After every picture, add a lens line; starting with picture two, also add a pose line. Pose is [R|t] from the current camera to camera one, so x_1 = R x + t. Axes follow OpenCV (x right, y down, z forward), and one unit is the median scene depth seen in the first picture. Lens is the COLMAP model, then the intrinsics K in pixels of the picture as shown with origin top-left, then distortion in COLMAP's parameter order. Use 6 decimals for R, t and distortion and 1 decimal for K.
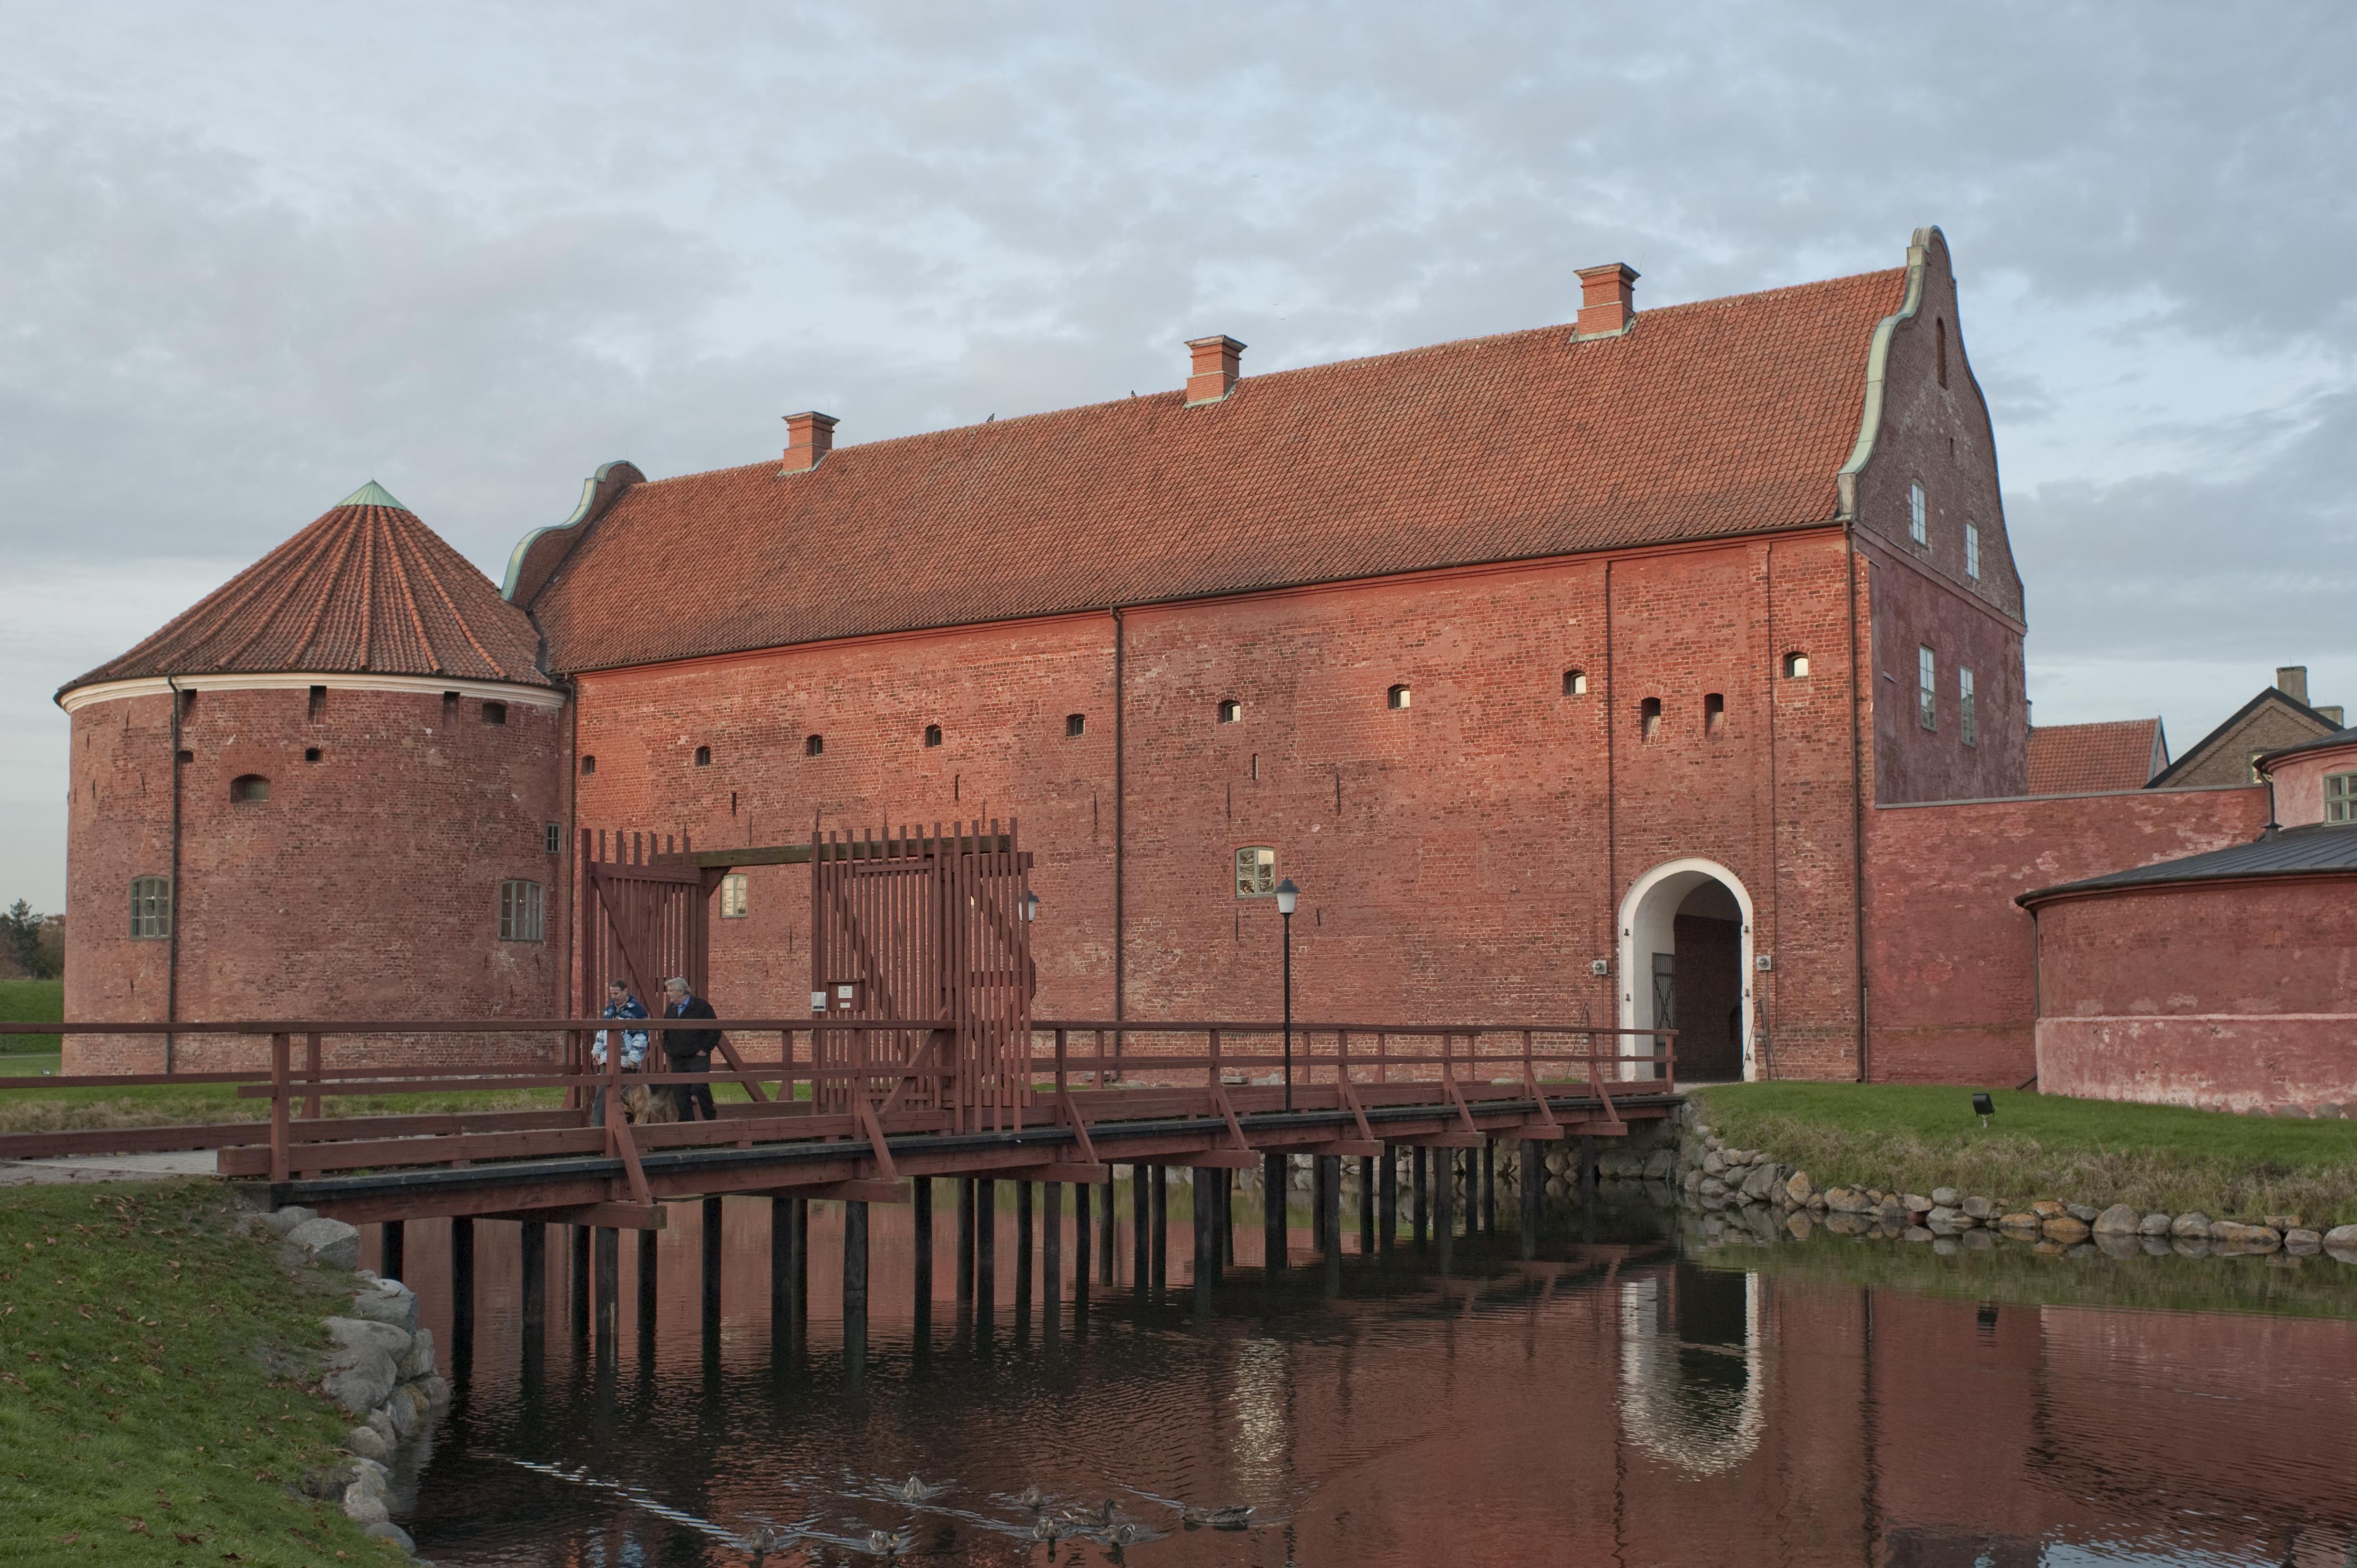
lens RADIAL K [[2359.3, 0, 1181.0], [0, 2359.3, 906.2], [0, 0, 1]] dist [-0.079734, 0.015033]
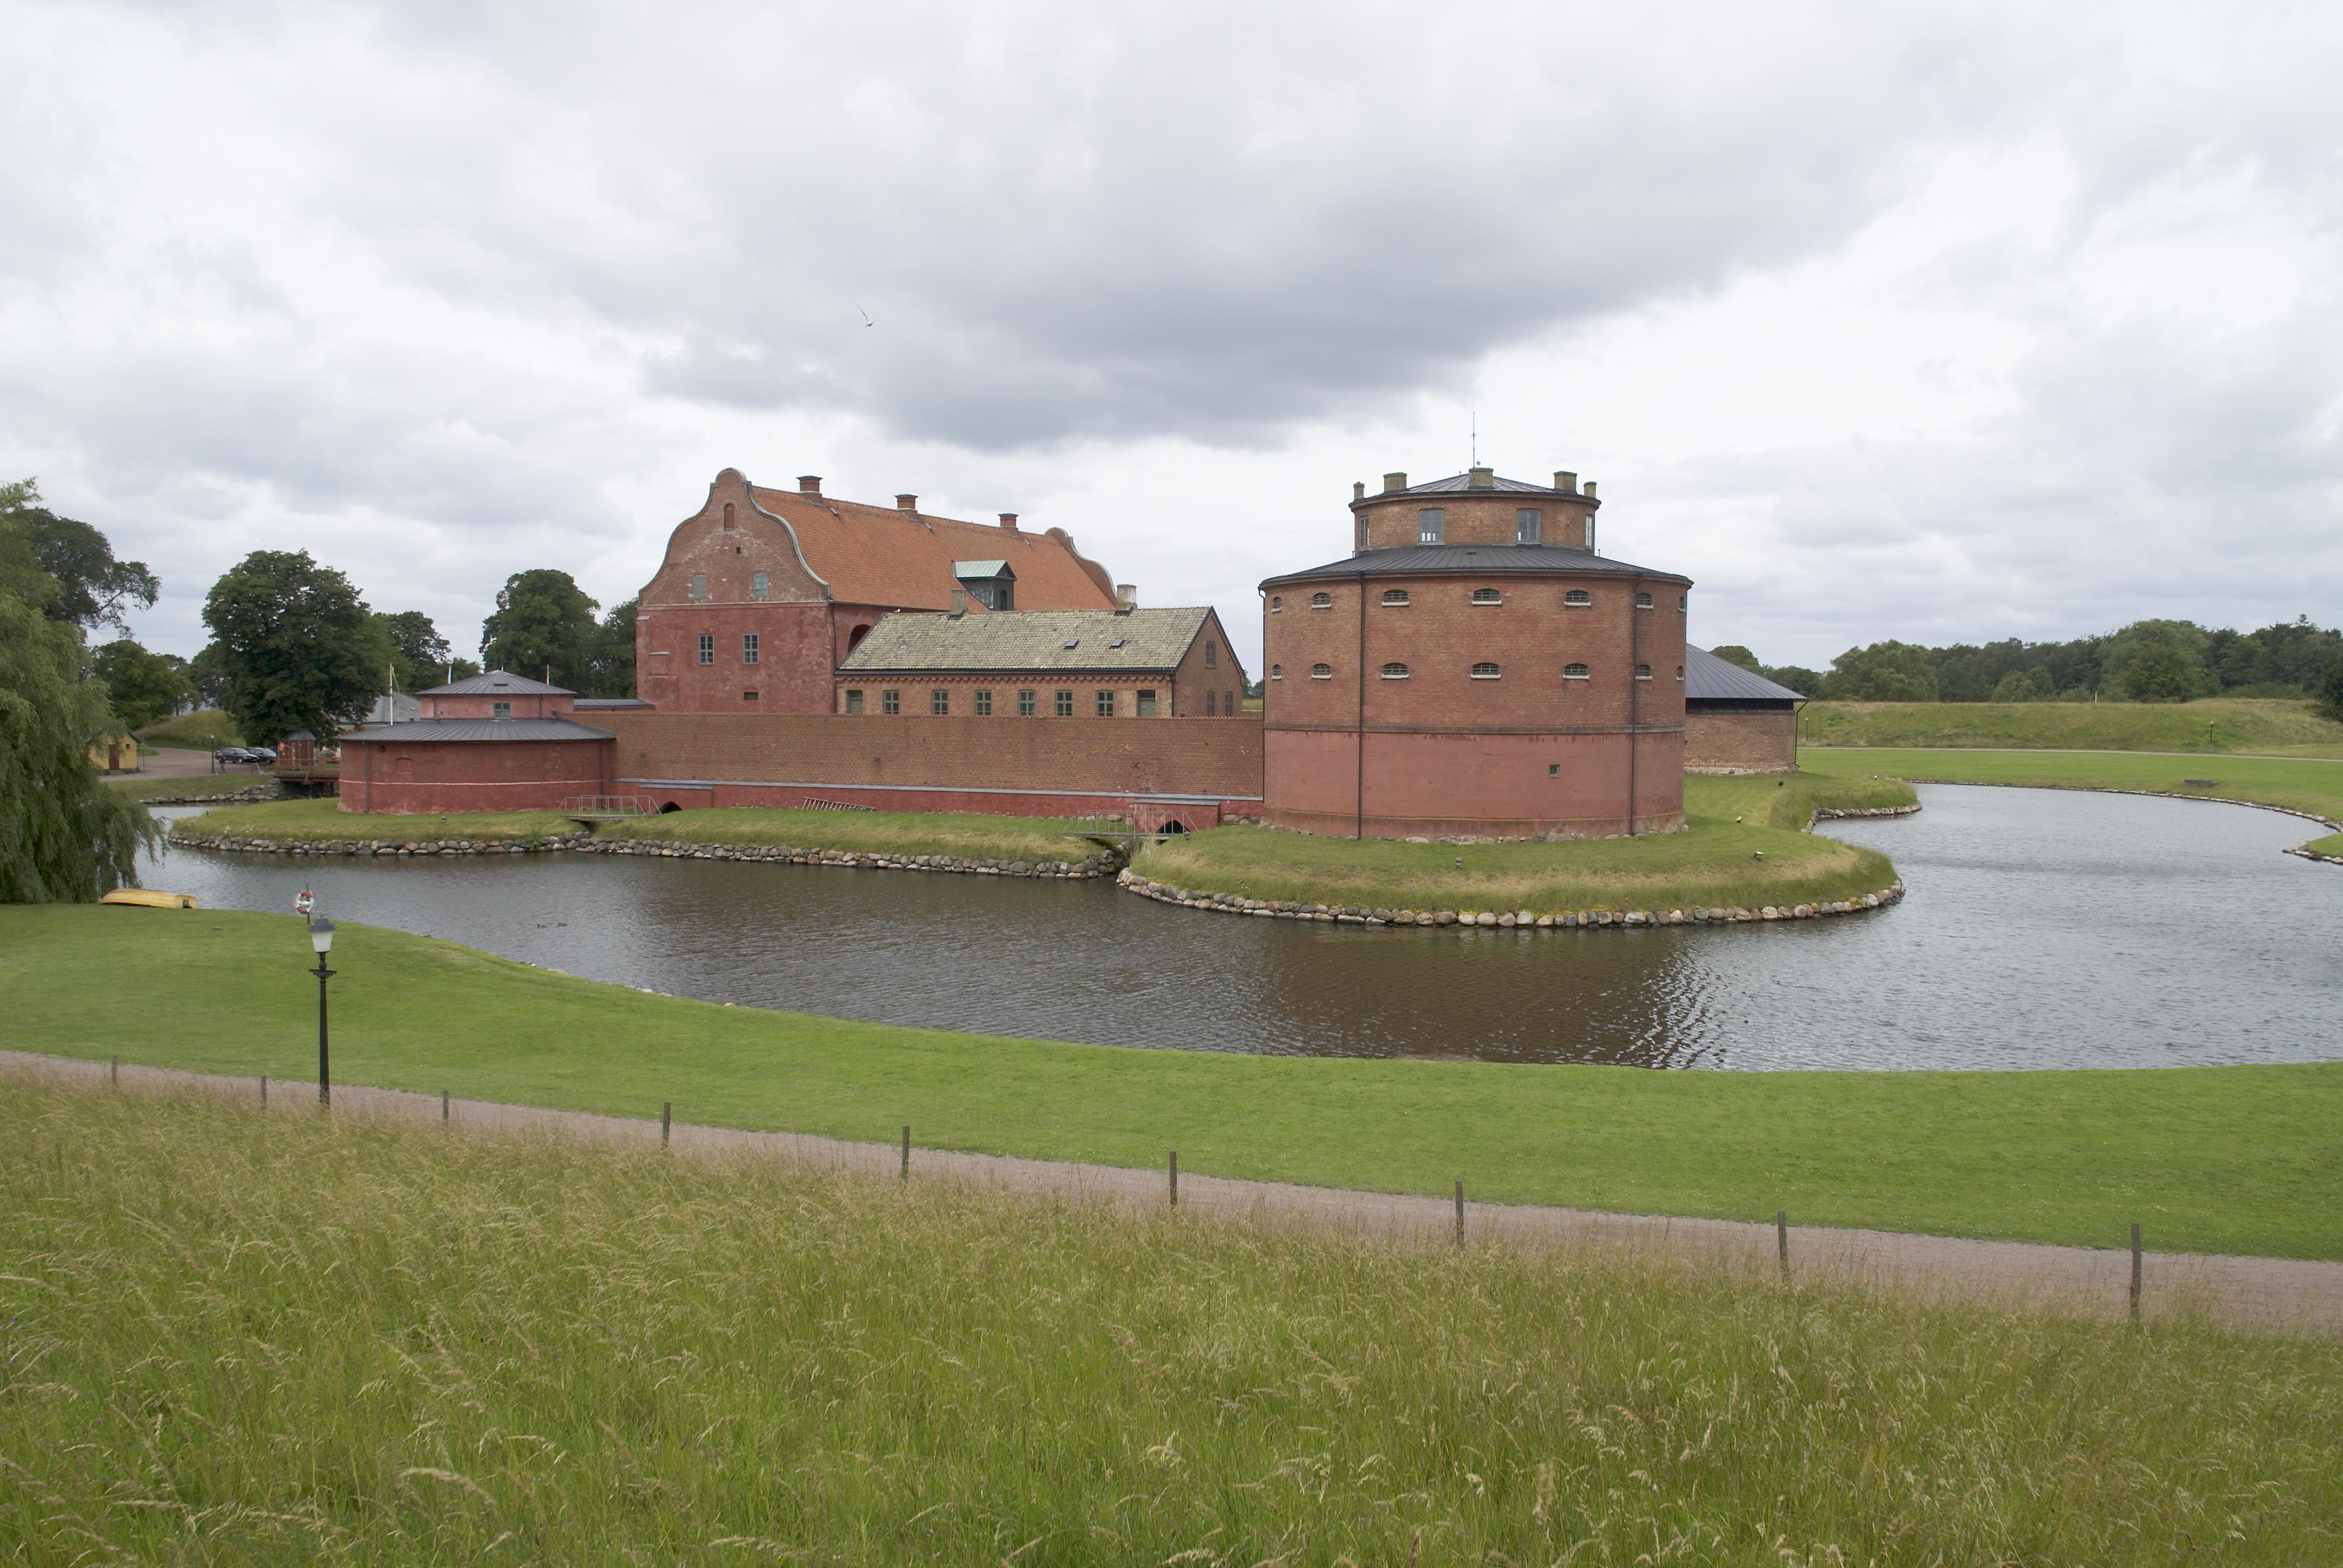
lens RADIAL K [[1737.4, 0, 1185.4], [0, 1737.4, 790.6], [0, 0, 1]] dist [-0.080701, 0.051948]
pose [[0.143964, 0.057713, -0.987899, 2.127445], [0.051637, 0.996500, 0.065741, -0.027503], [0.988235, -0.060477, 0.140480, 1.102534]]
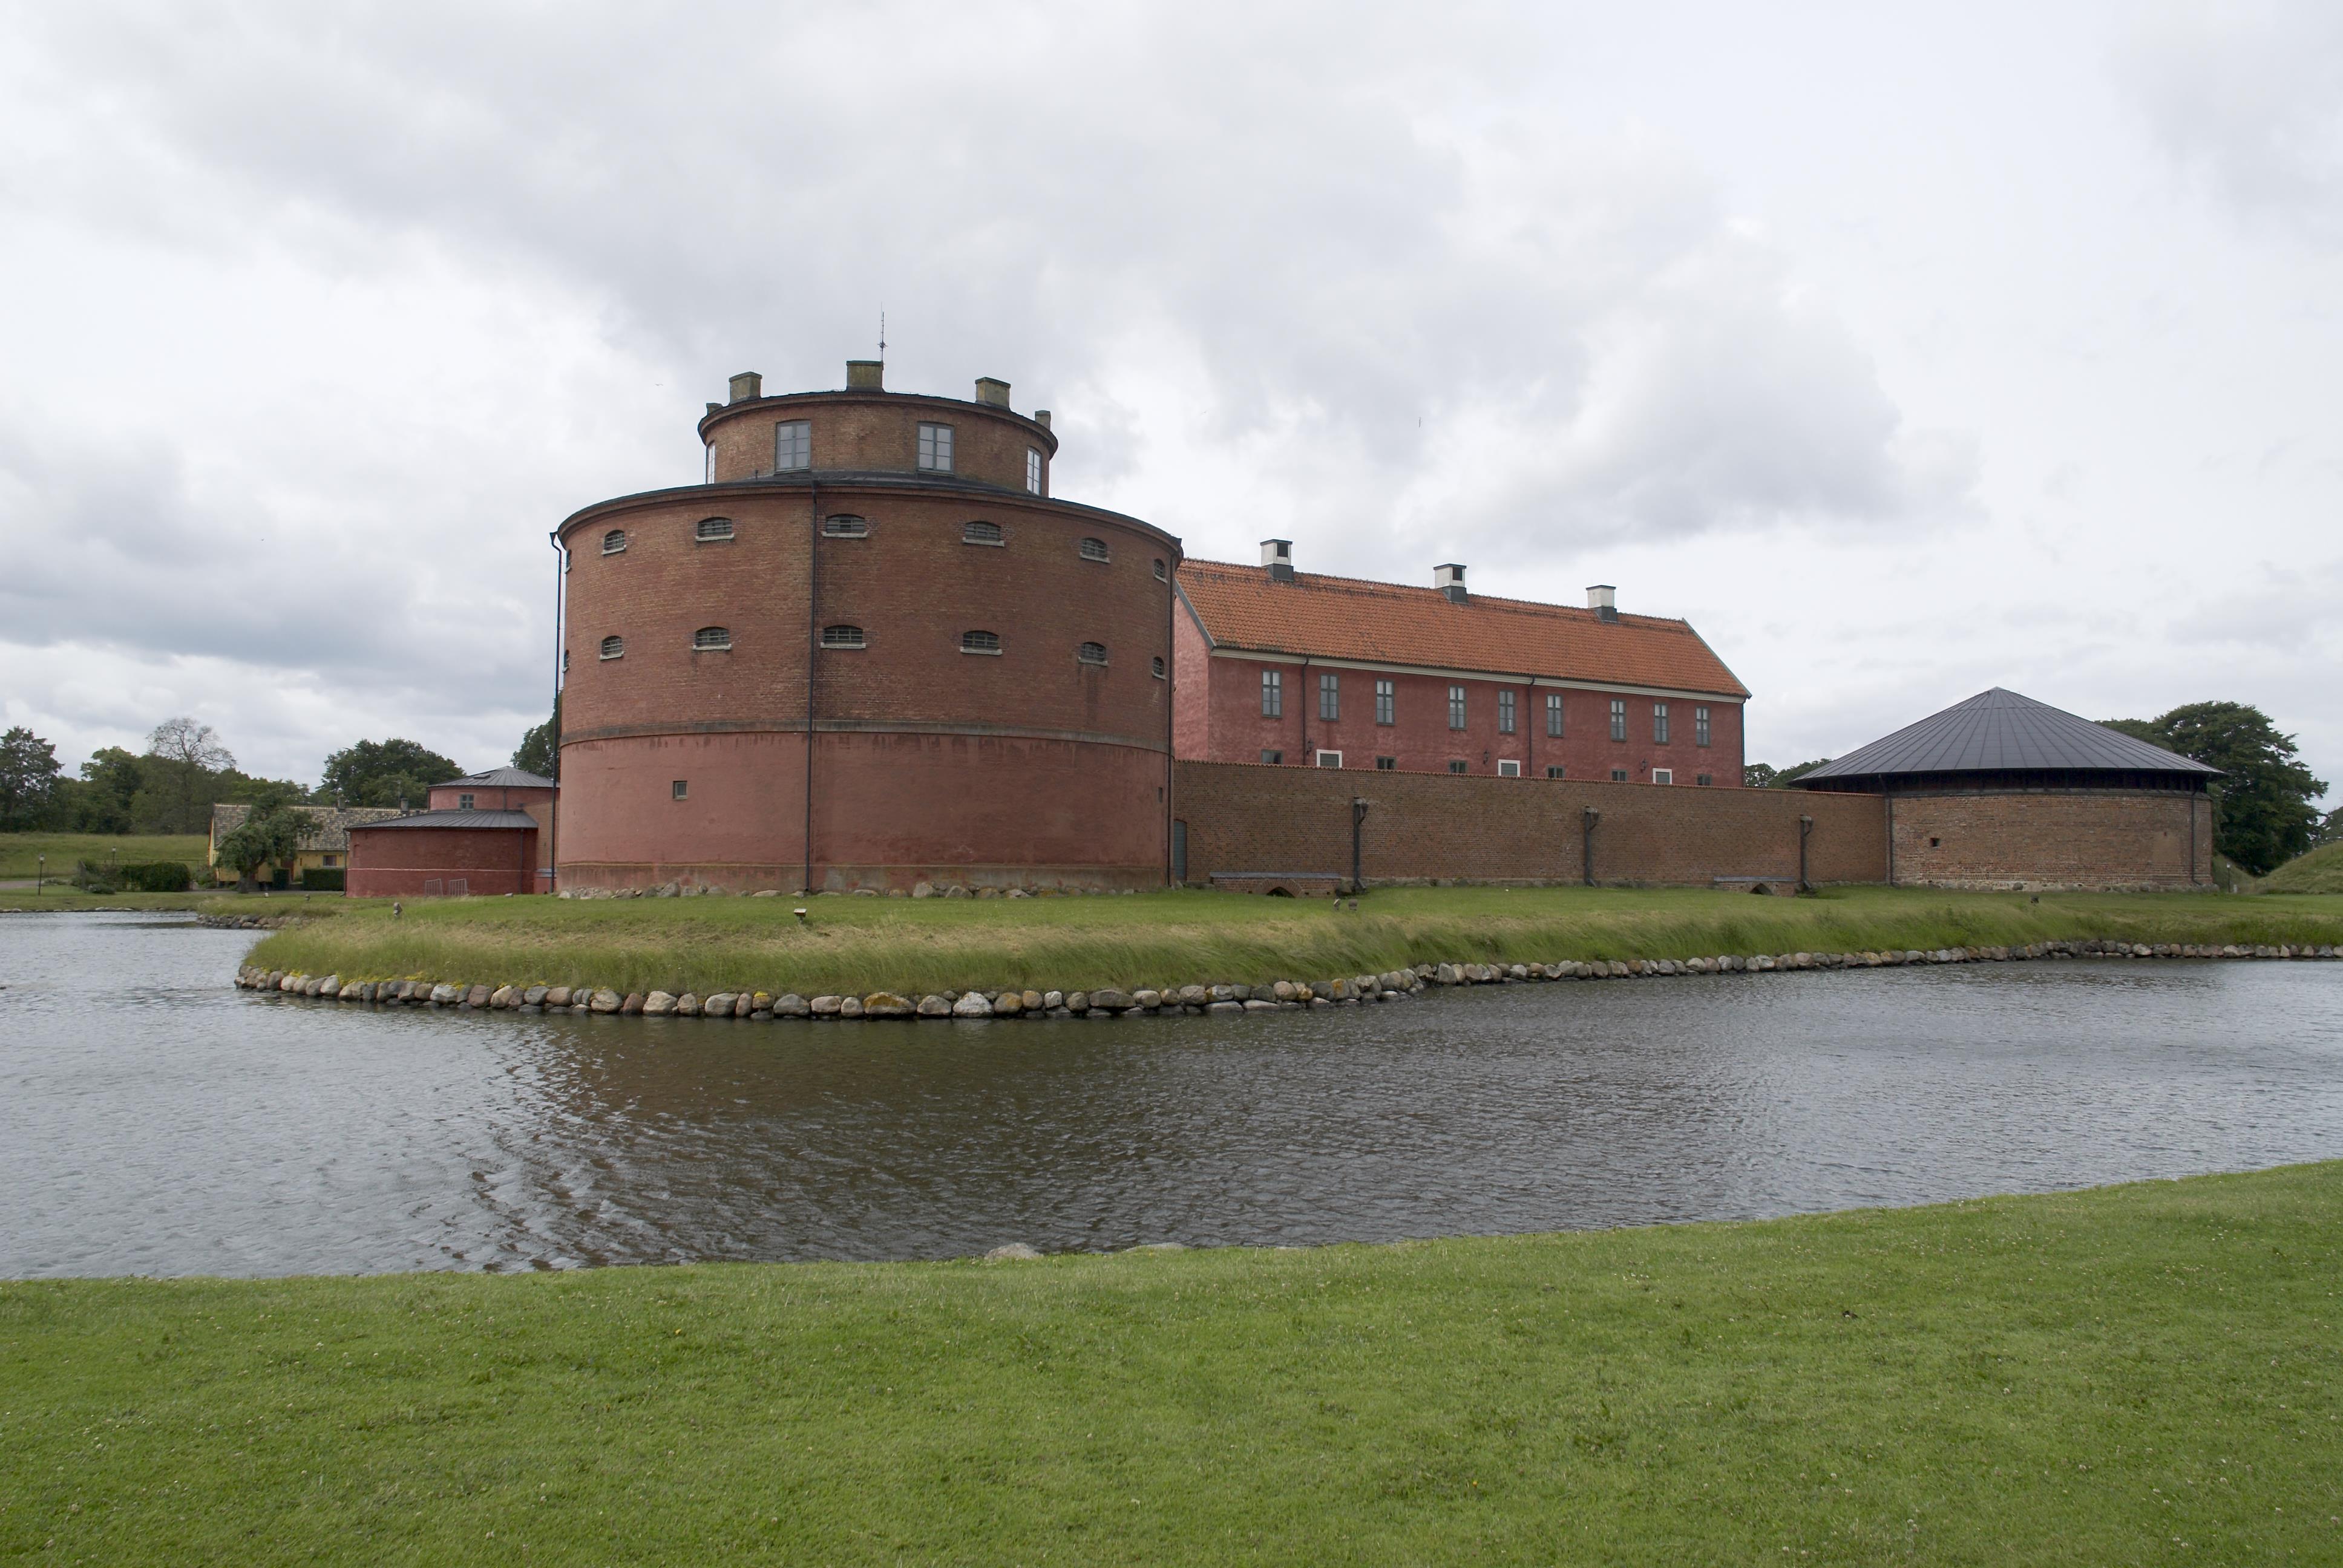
lens RADIAL K [[1737.4, 0, 1185.4], [0, 1737.4, 790.6], [0, 0, 1]] dist [-0.080701, 0.051948]
pose [[-0.433926, -0.047485, -0.899696, 1.623597], [0.045368, 0.996192, -0.074459, 0.110574], [0.899805, -0.073127, -0.430120, 2.007282]]
